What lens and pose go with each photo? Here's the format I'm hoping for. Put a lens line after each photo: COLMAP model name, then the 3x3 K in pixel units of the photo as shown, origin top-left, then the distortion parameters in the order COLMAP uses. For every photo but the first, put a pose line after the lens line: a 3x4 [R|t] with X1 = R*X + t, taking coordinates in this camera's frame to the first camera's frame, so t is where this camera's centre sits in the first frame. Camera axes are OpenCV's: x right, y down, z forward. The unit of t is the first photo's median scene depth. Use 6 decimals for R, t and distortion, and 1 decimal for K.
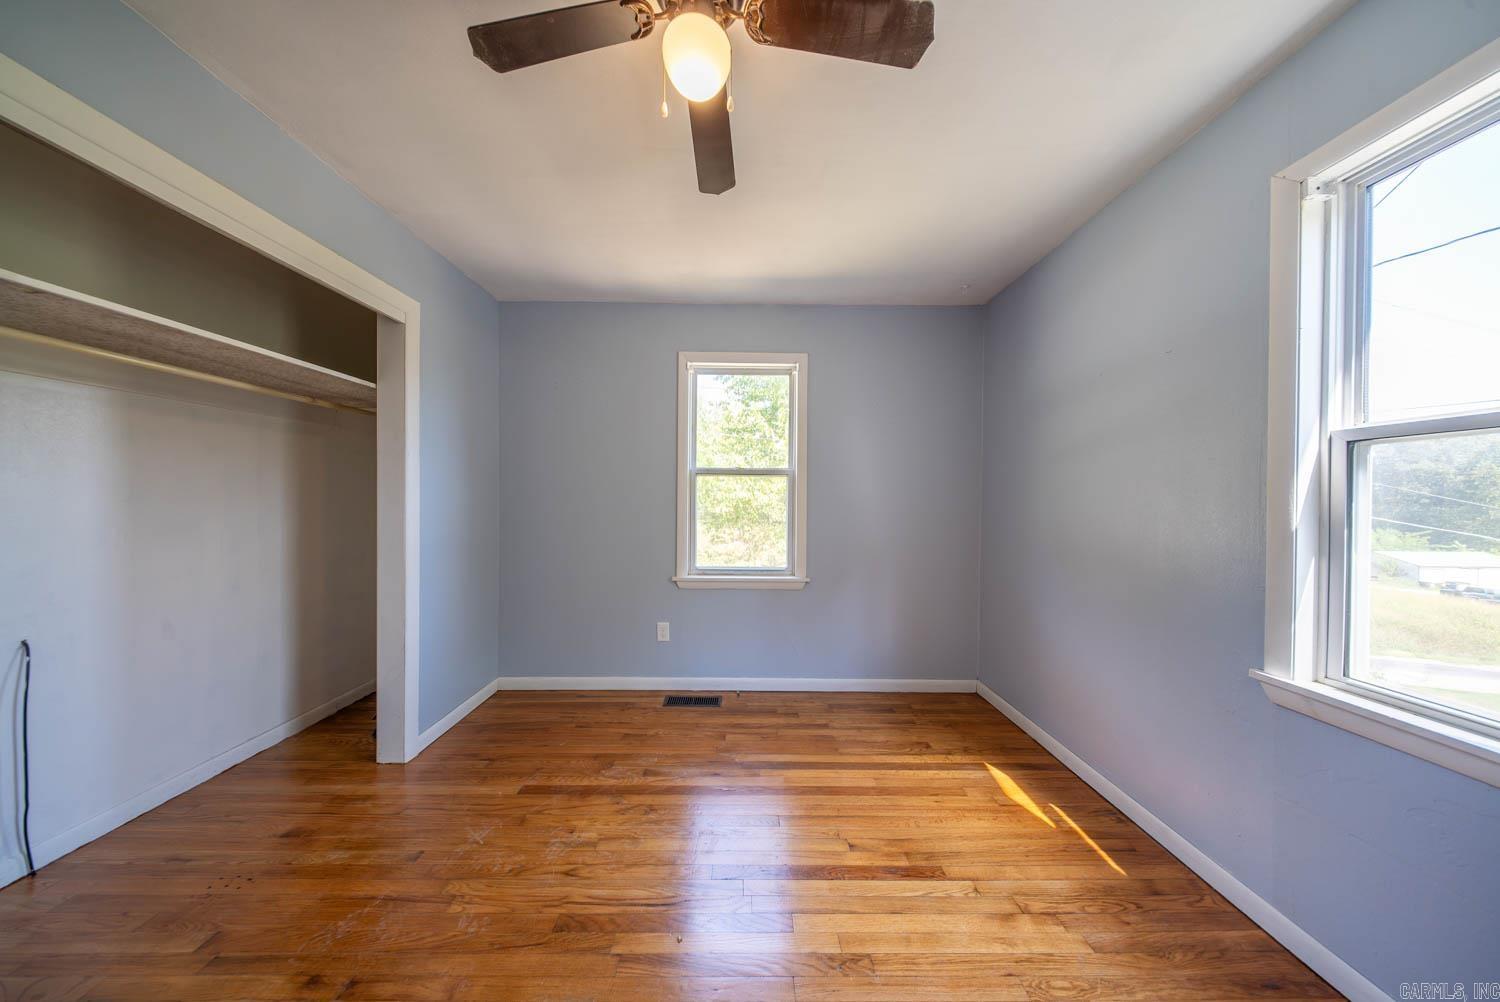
lens RADIAL K [[440.7, 0, 748.6], [0, 440.7, 502.1], [0, 0, 1]] dist [0.007225, -0.002314]
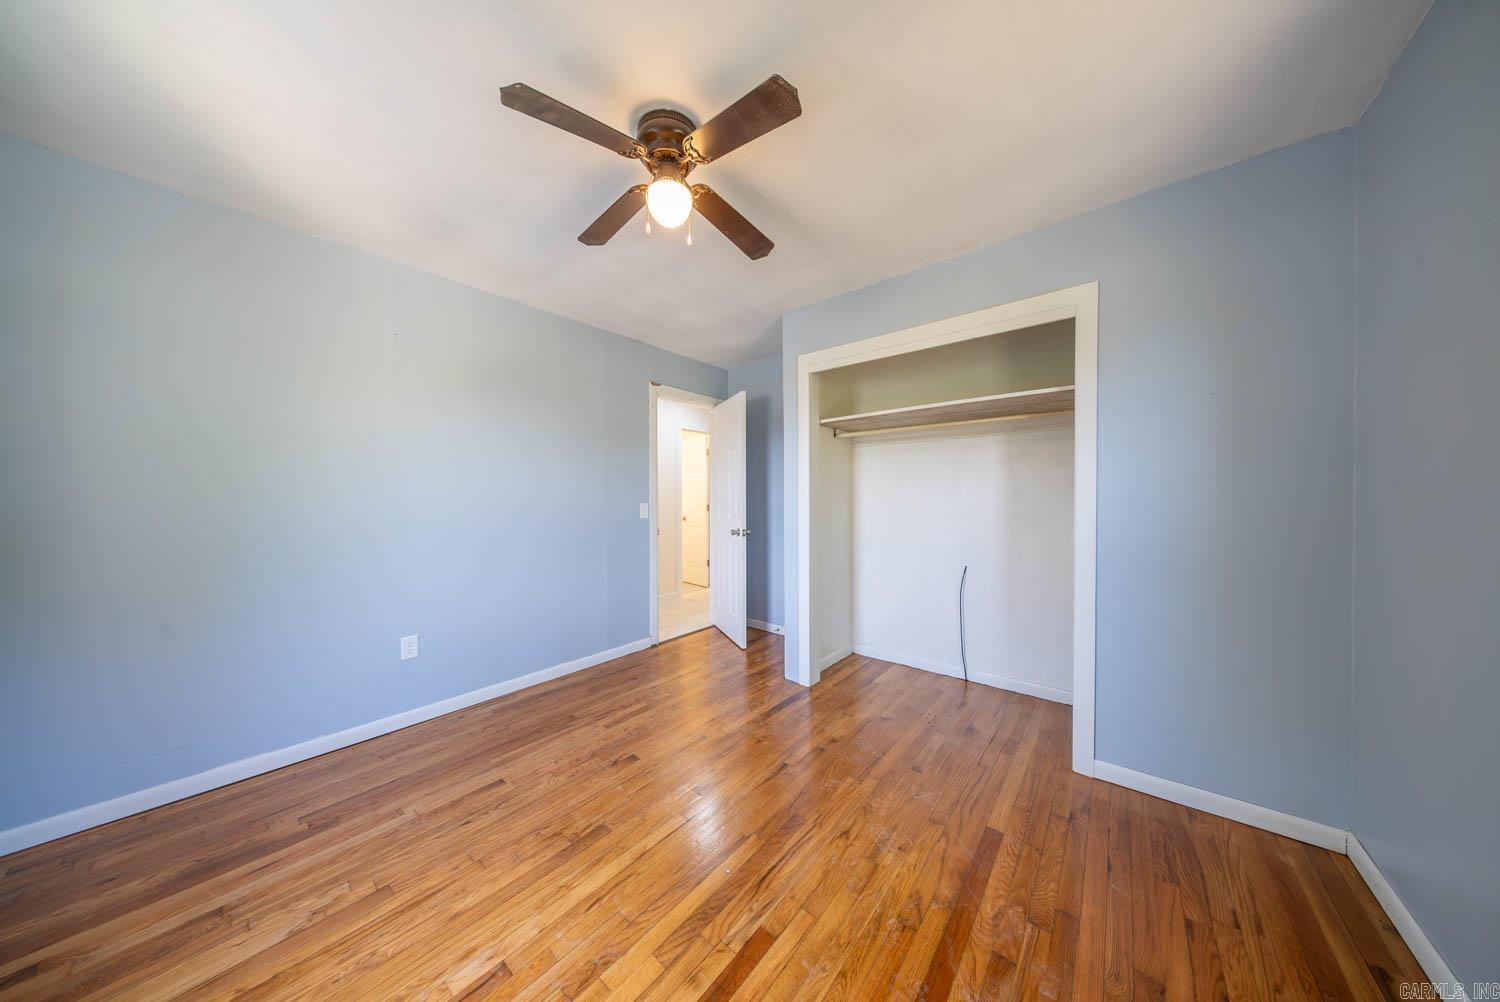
lens RADIAL K [[440.7, 0, 748.6], [0, 440.7, 502.1], [0, 0, 1]] dist [0.007225, -0.002314]
pose [[-0.650568, -0.001707, -0.759446, 0.554510], [-0.004420, 0.999989, 0.001539, 0.004859], [0.759436, 0.004358, -0.650568, 1.424966]]
